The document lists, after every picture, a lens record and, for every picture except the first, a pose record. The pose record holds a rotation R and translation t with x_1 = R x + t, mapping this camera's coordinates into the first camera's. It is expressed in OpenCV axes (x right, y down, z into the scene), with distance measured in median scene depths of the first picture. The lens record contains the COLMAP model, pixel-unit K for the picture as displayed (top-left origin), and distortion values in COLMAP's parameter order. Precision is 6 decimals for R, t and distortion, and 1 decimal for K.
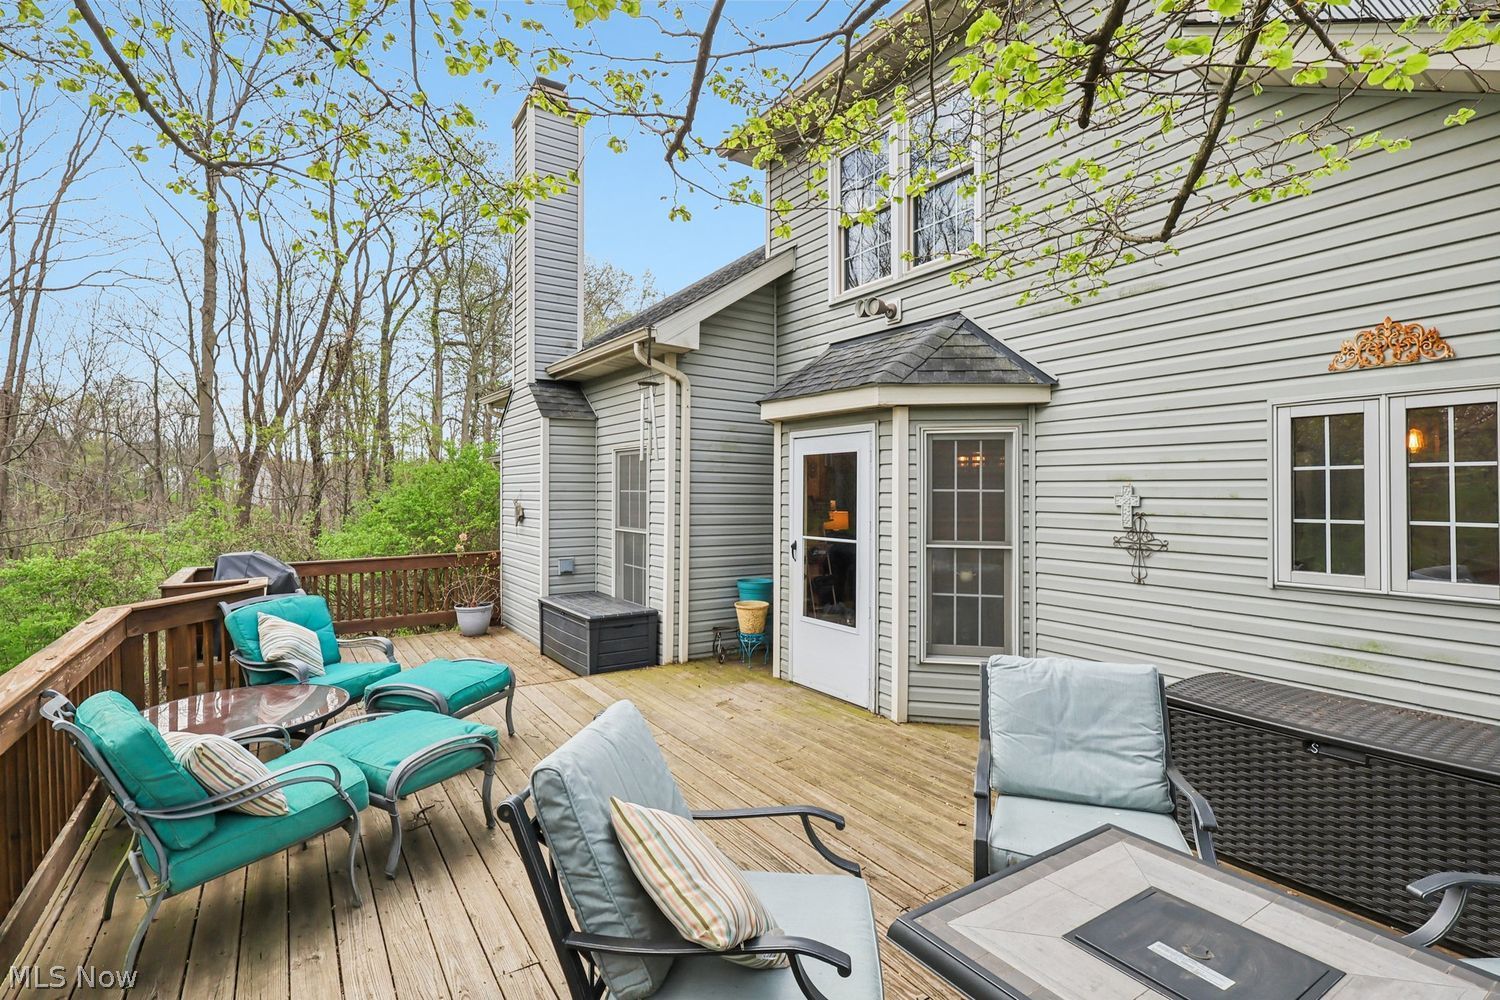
lens RADIAL K [[707.2, 0, 749.2], [0, 707.2, 501.1], [0, 0, 1]] dist [-0.011940, -0.000323]
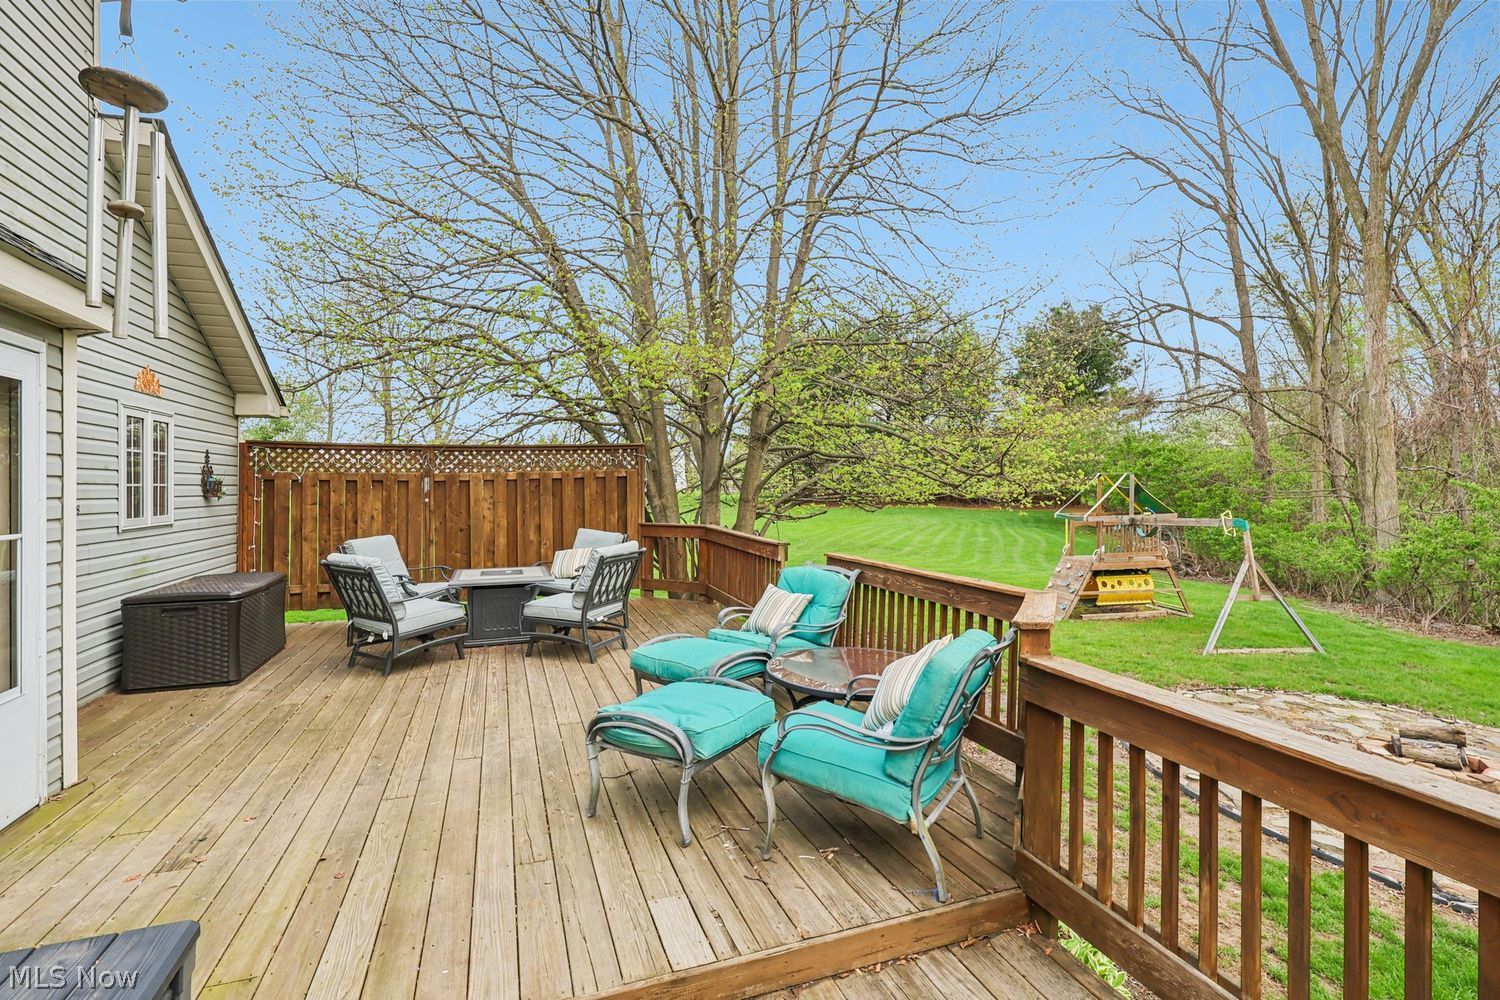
lens RADIAL K [[707.2, 0, 751.9], [0, 707.2, 495.5], [0, 0, 1]] dist [-0.011940, -0.000323]
pose [[-0.972875, -0.004717, 0.231284, -0.667192], [-0.001193, 0.999881, 0.015373, 0.020268], [-0.231329, 0.014680, -0.972765, 1.683010]]
